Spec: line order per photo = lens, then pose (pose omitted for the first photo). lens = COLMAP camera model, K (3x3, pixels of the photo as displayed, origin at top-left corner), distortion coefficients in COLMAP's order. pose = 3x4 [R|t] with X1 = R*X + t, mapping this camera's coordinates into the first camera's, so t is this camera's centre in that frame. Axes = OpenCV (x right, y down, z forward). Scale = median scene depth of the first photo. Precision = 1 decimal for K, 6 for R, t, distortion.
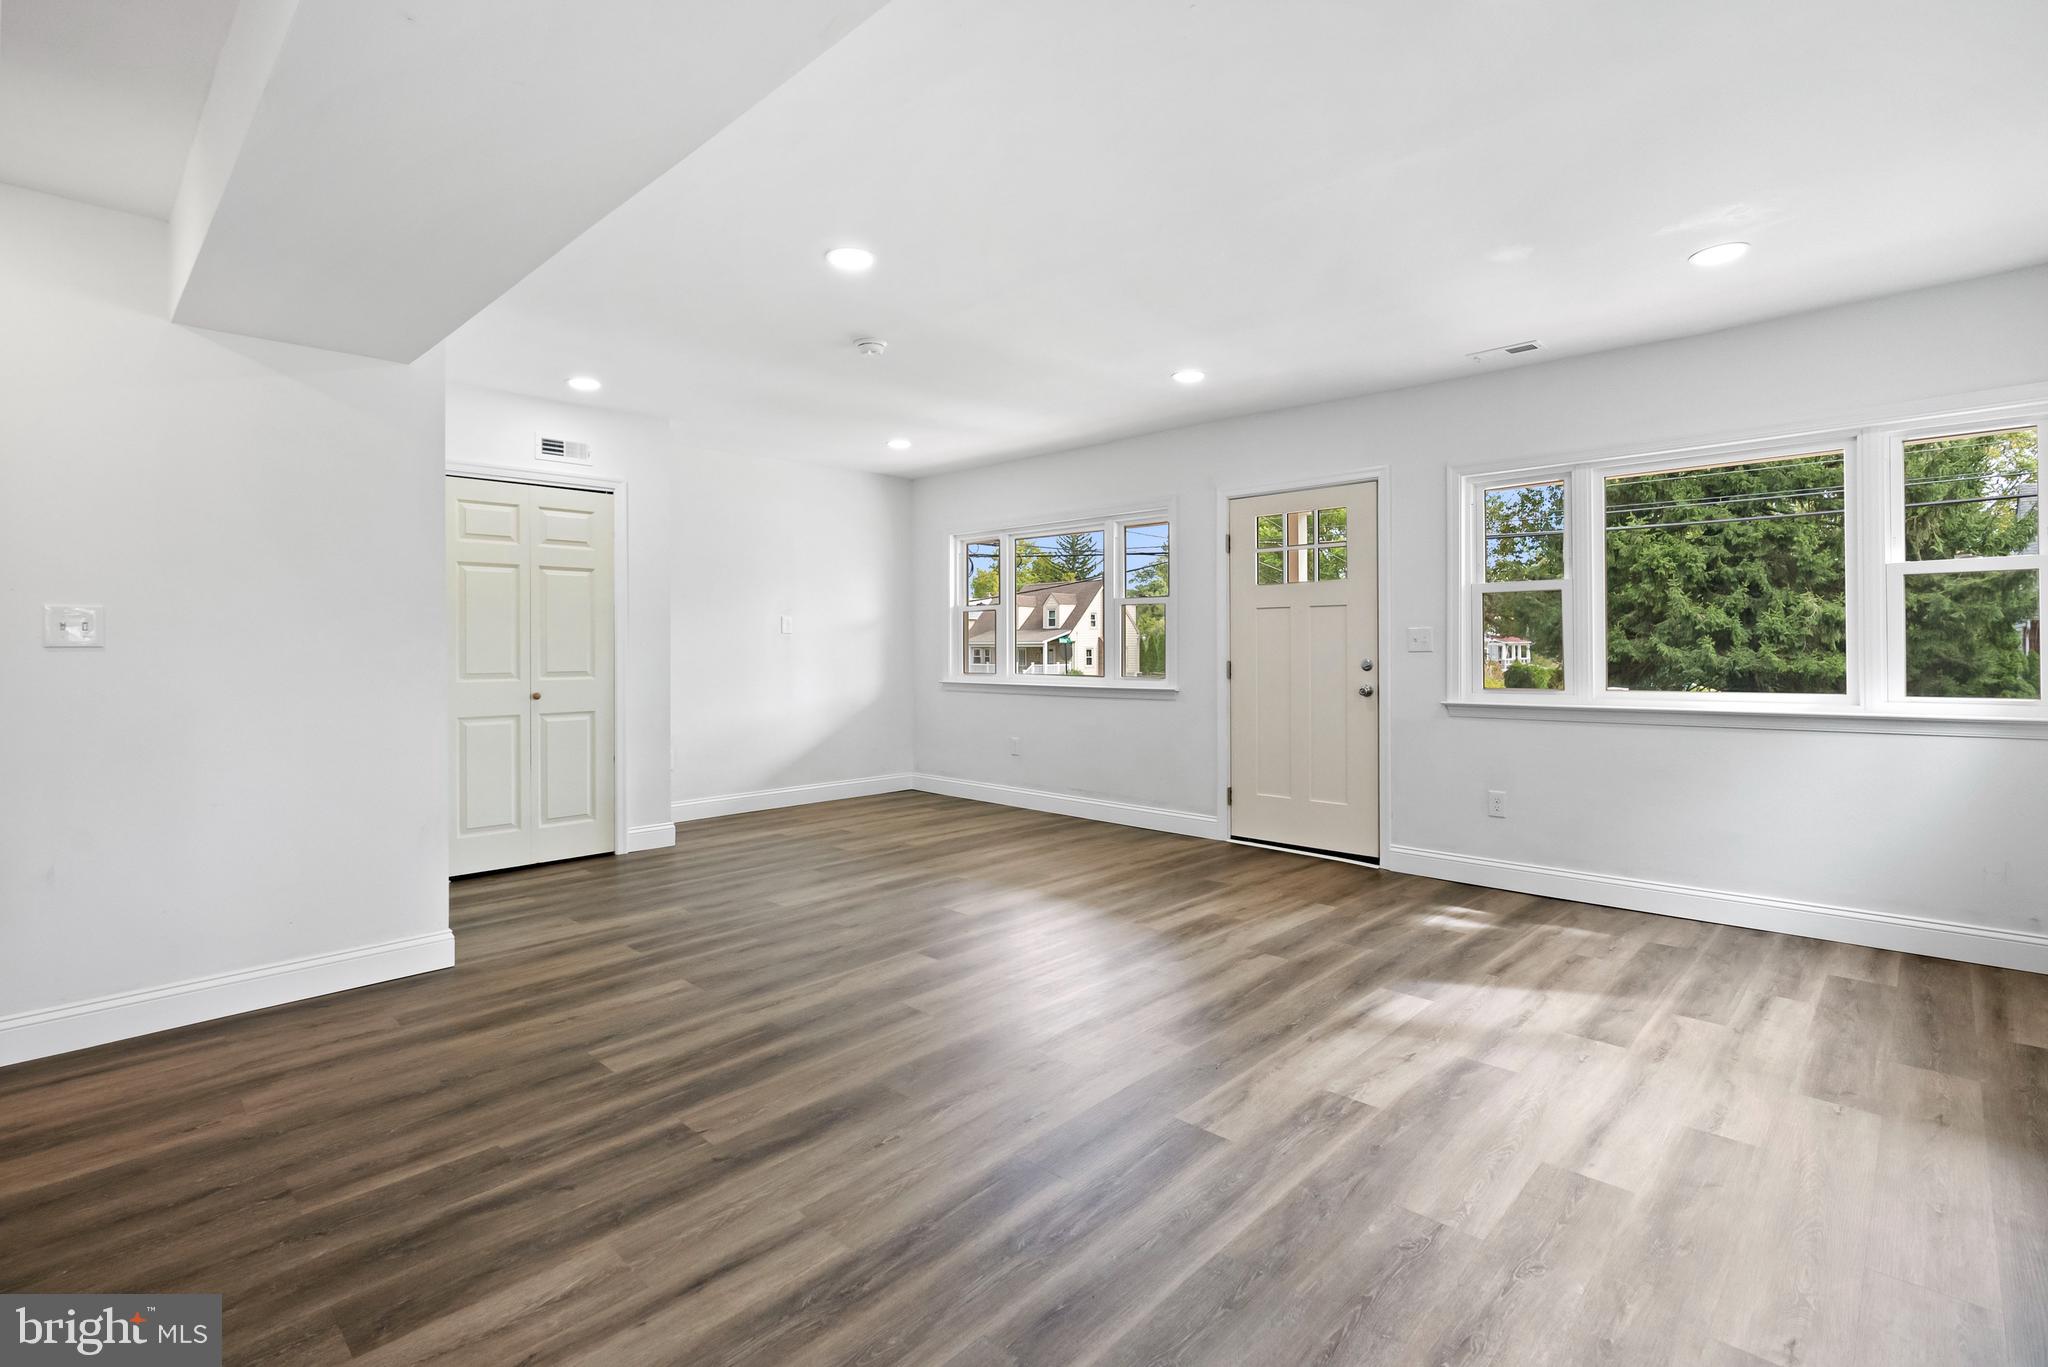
lens RADIAL K [[949.6, 0, 1014.5], [0, 949.6, 681.0], [0, 0, 1]] dist [-0.012410, 0.004622]
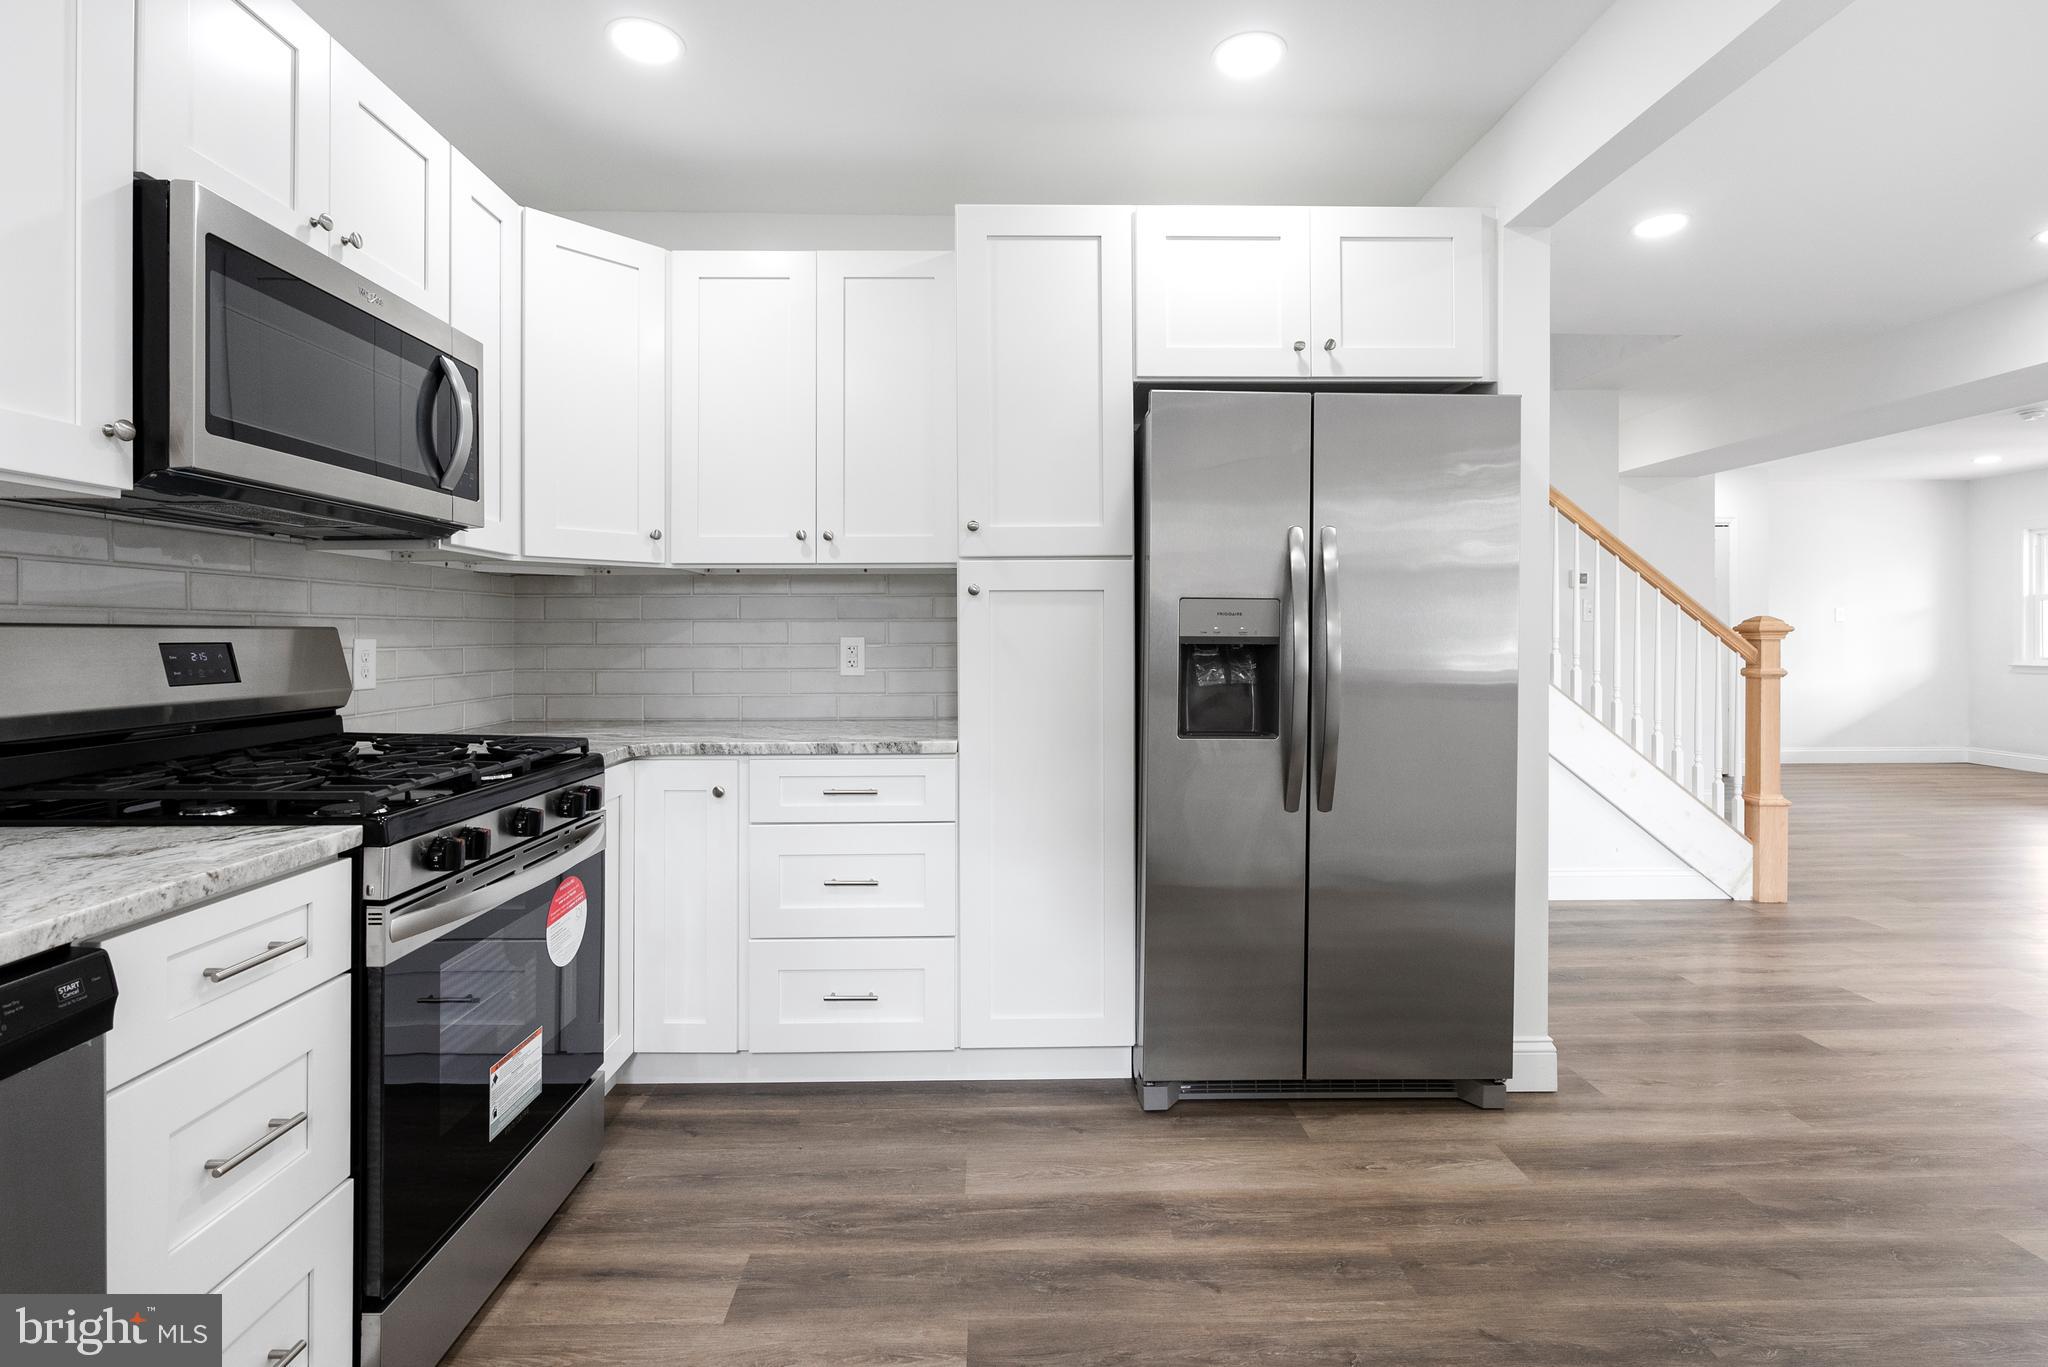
lens RADIAL K [[949.6, 0, 1018.0], [0, 949.6, 635.9], [0, 0, 1]] dist [-0.012410, 0.004622]
pose [[0.717615, 0.000168, -0.696440, -0.228788], [-0.023928, 0.999415, -0.024415, 0.036380], [0.696029, 0.034185, 0.717200, -0.887170]]
